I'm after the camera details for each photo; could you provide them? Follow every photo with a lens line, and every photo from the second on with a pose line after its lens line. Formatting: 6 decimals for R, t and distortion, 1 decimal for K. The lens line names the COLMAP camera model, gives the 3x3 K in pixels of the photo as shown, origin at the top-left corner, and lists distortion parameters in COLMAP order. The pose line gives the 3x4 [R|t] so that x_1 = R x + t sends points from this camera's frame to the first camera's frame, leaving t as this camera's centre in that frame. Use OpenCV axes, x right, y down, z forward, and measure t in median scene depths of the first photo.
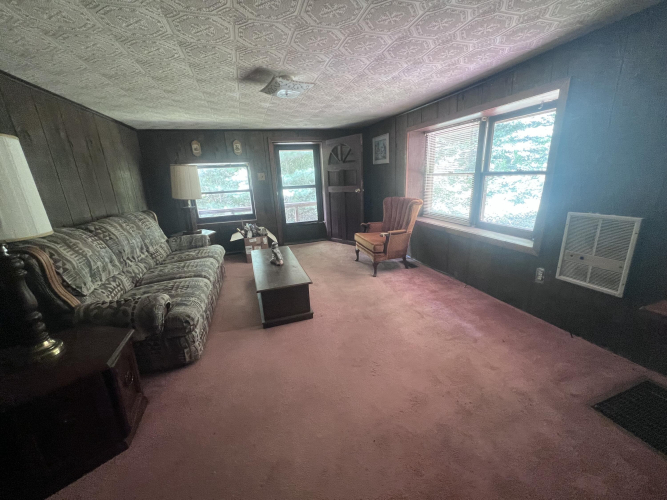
lens RADIAL K [[266.0, 0, 334.3], [0, 266.0, 252.3], [0, 0, 1]] dist [-0.000420, 0.000188]
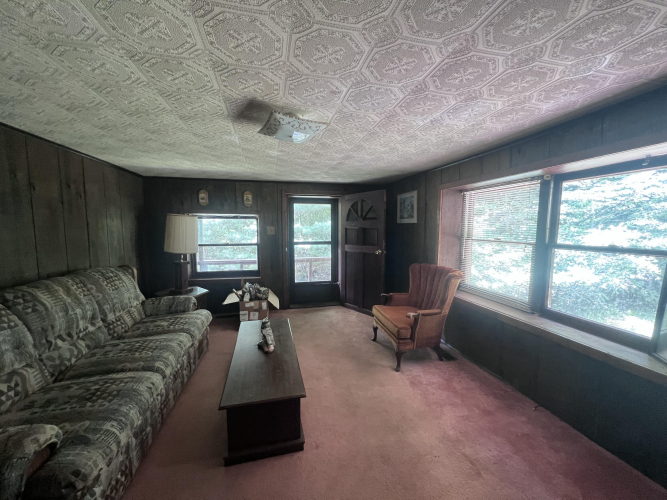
lens RADIAL K [[266.0, 0, 334.3], [0, 266.0, 252.3], [0, 0, 1]] dist [-0.000420, 0.000188]
pose [[0.995757, 0.055422, -0.073461, 0.013963], [-0.068068, 0.980812, -0.182688, -0.096256], [0.061926, 0.186913, 0.980423, 0.226272]]
